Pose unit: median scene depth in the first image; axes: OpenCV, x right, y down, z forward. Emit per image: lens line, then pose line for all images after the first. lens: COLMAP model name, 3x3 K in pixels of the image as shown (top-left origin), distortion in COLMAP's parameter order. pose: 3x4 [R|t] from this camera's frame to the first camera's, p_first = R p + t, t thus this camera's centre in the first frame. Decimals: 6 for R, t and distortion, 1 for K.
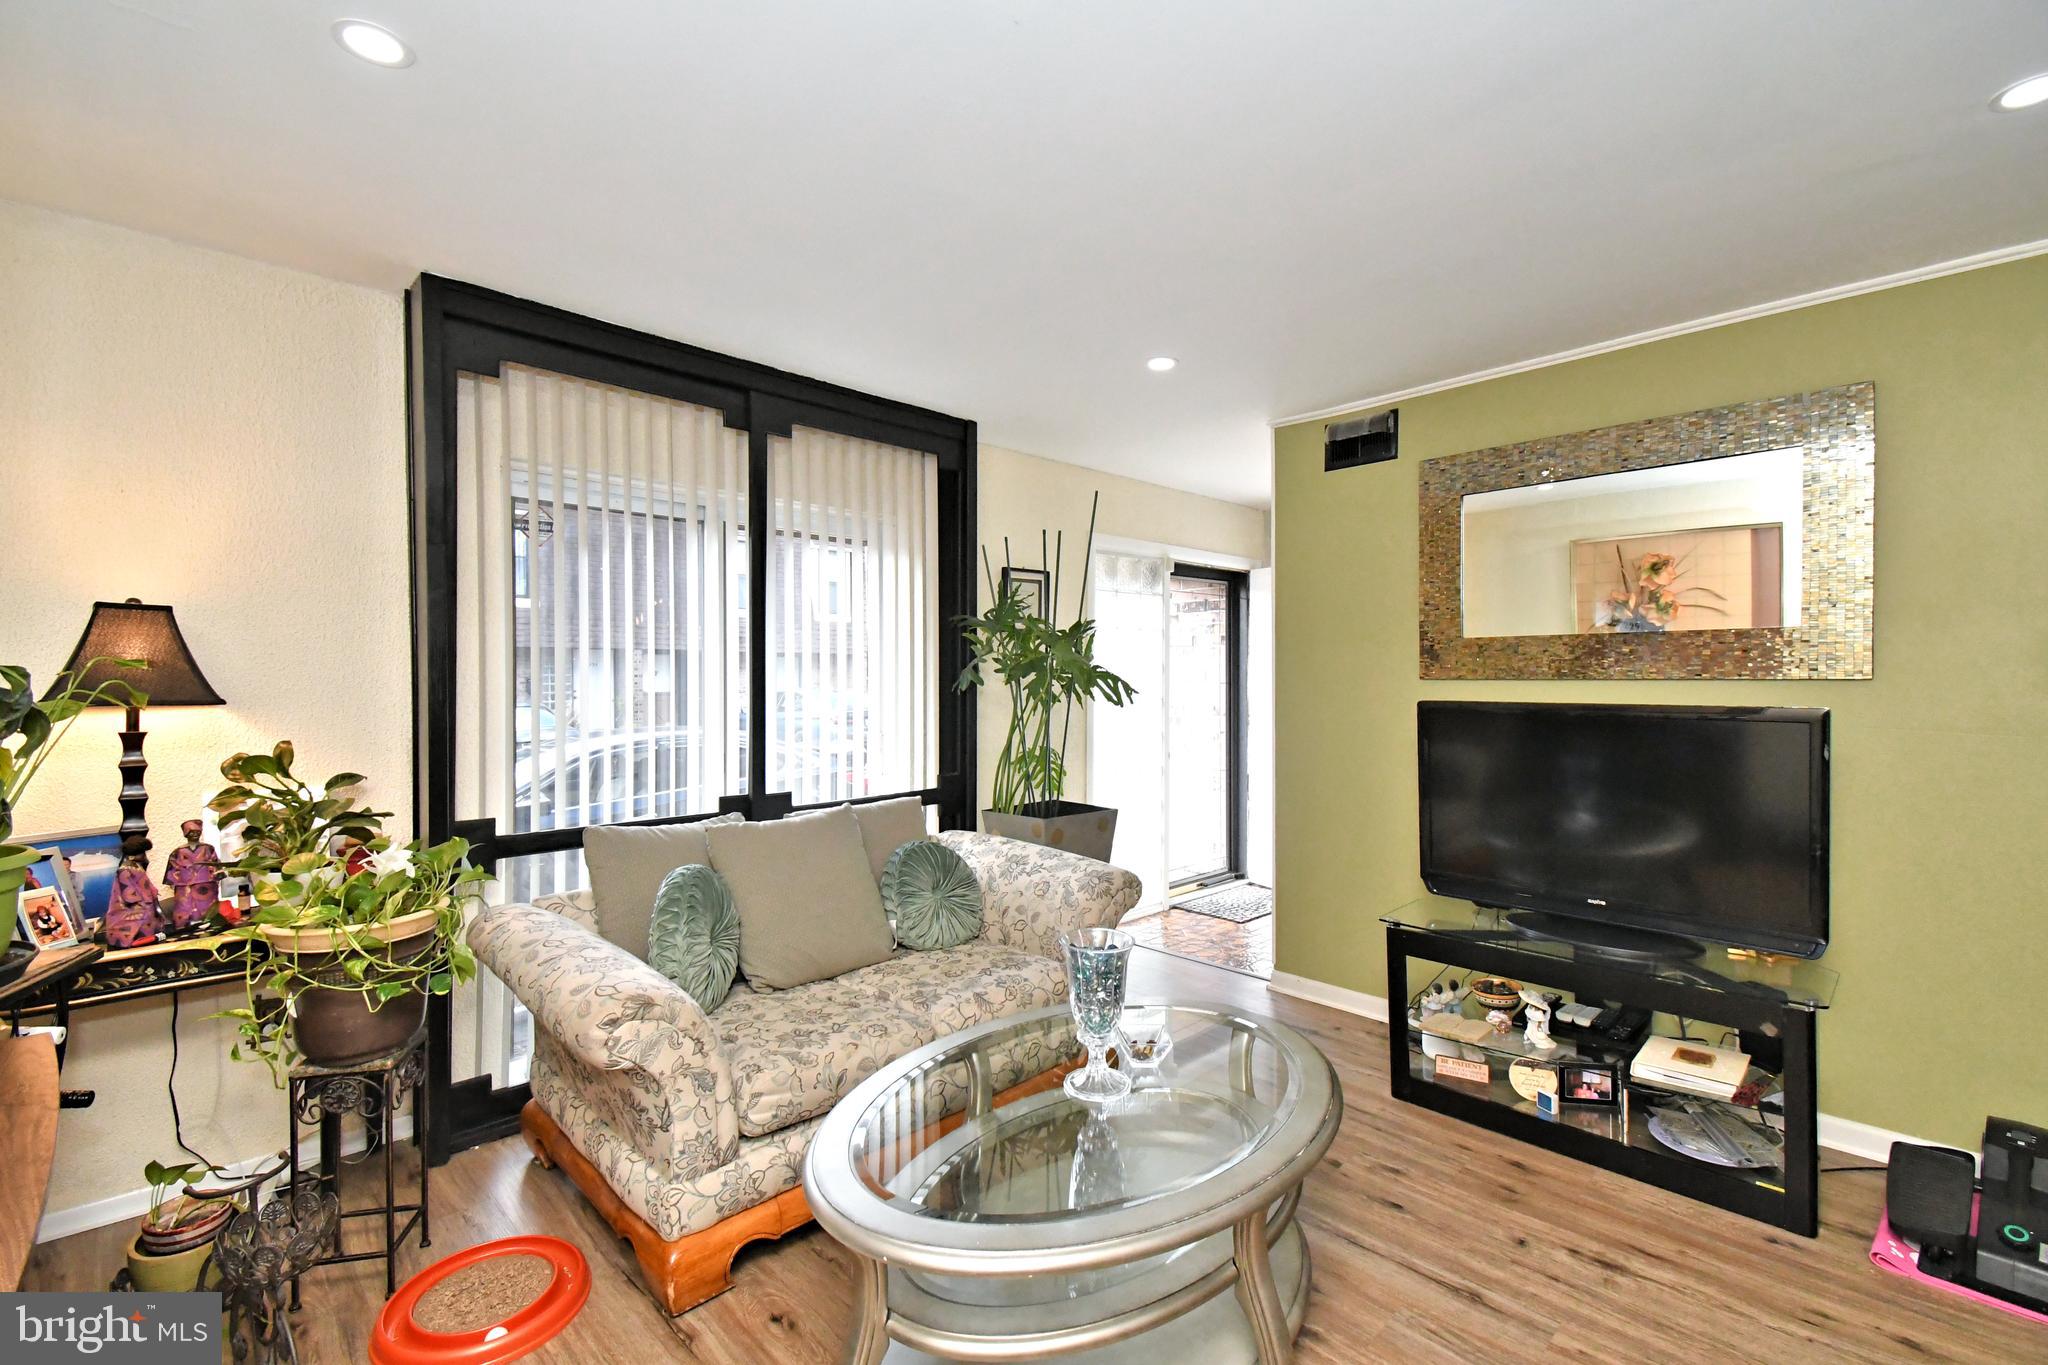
lens RADIAL K [[888.6, 0, 1033.6], [0, 888.6, 686.4], [0, 0, 1]] dist [0.001871, -0.000468]
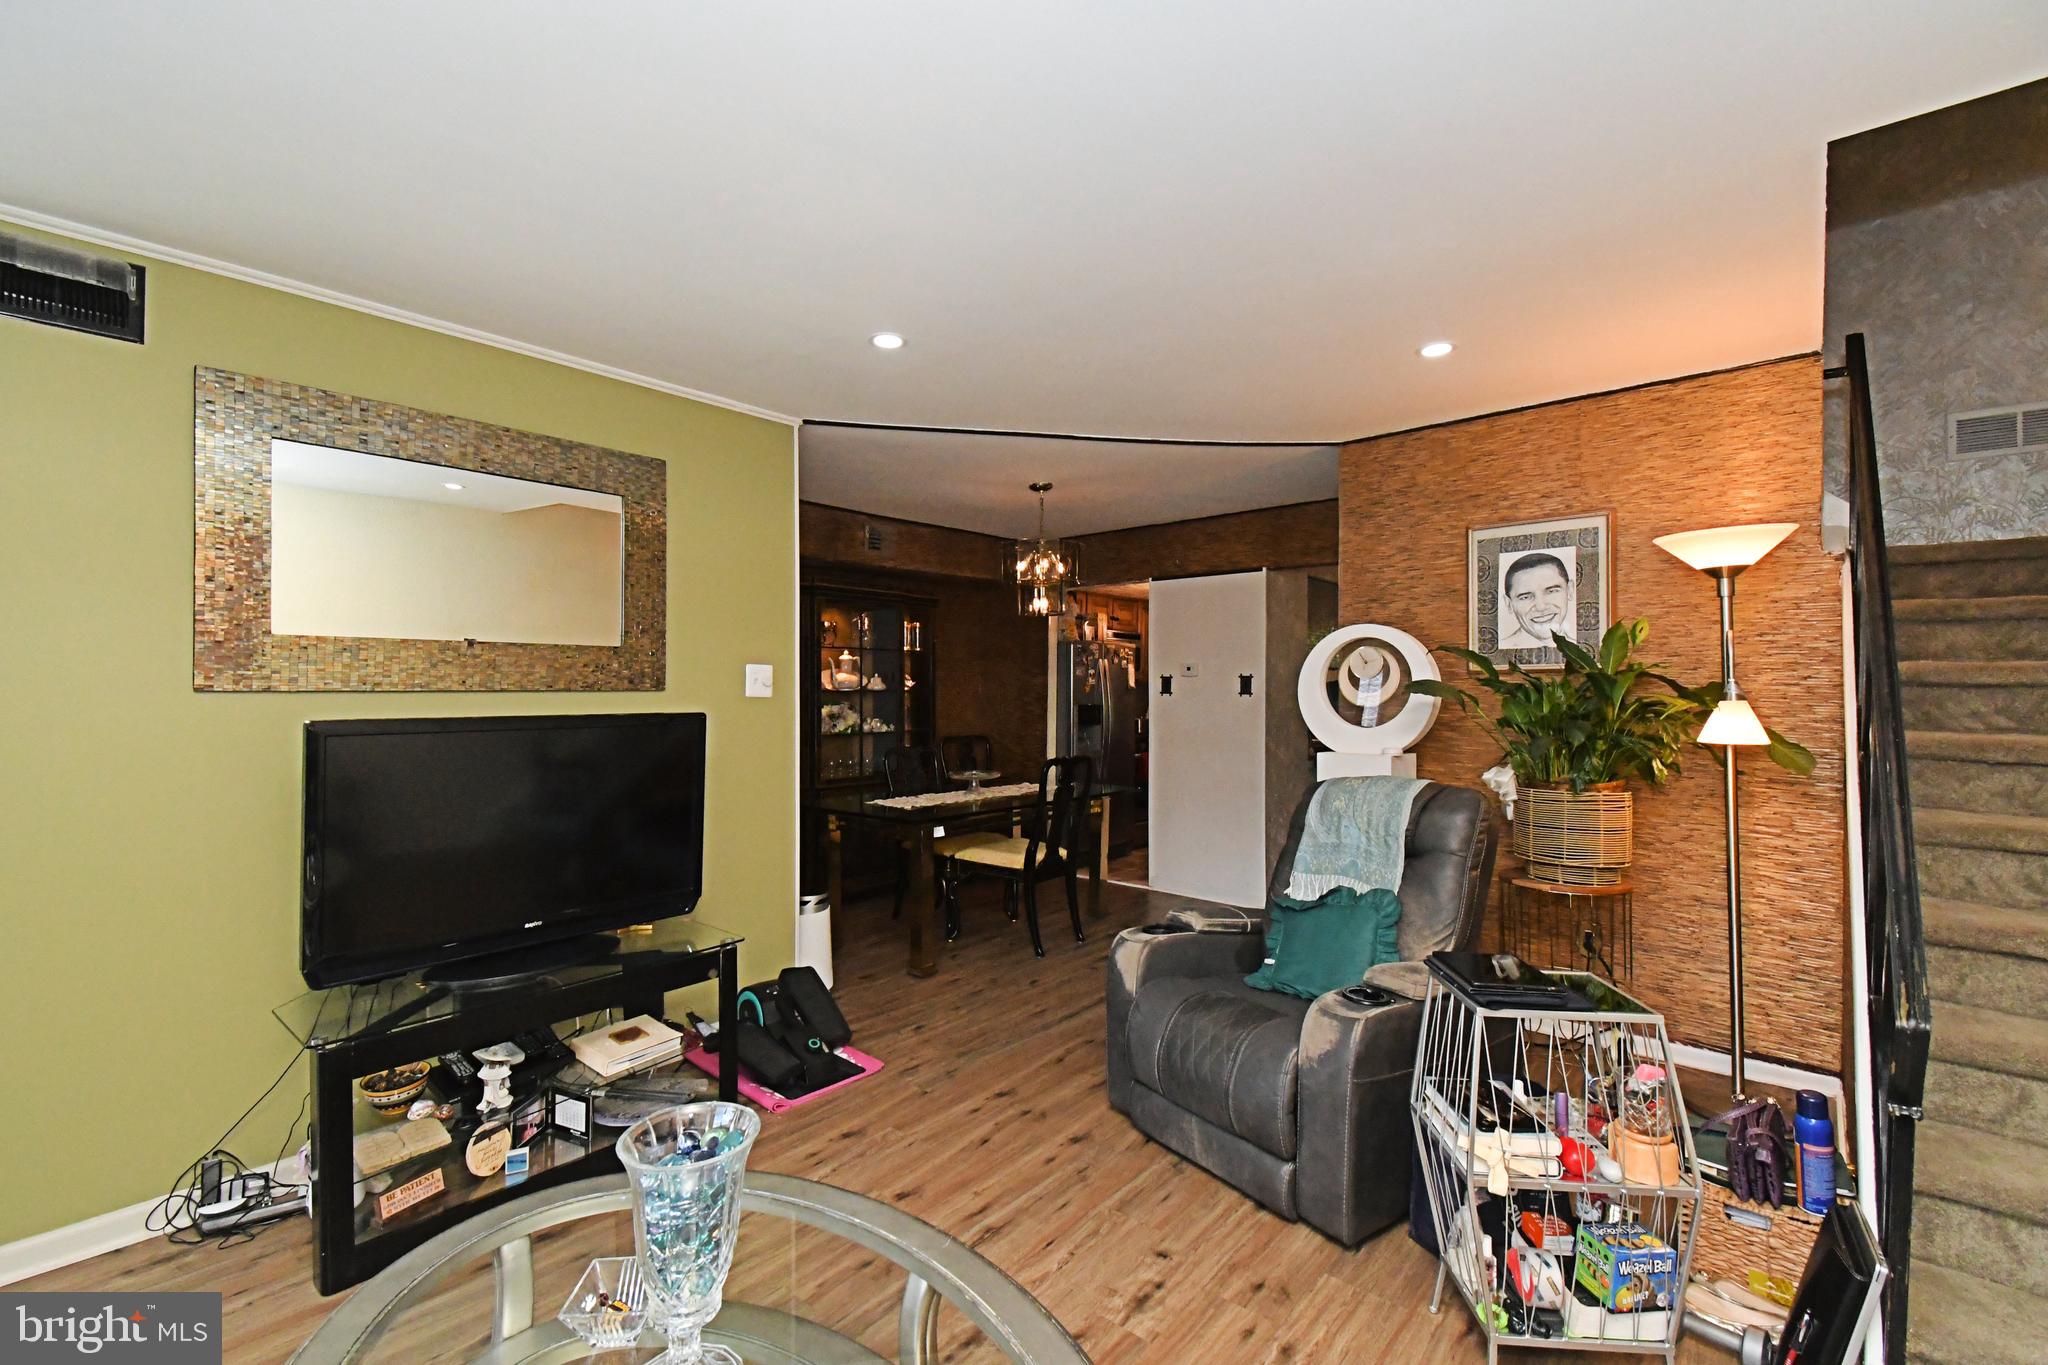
lens RADIAL K [[888.6, 0, 1027.5], [0, 888.6, 680.2], [0, 0, 1]] dist [0.001871, -0.000468]
pose [[-0.100001, 0.017641, 0.994831, -0.343227], [0.016382, 0.999736, -0.016081, 0.005400], [-0.994853, 0.014689, -0.100263, 0.527843]]
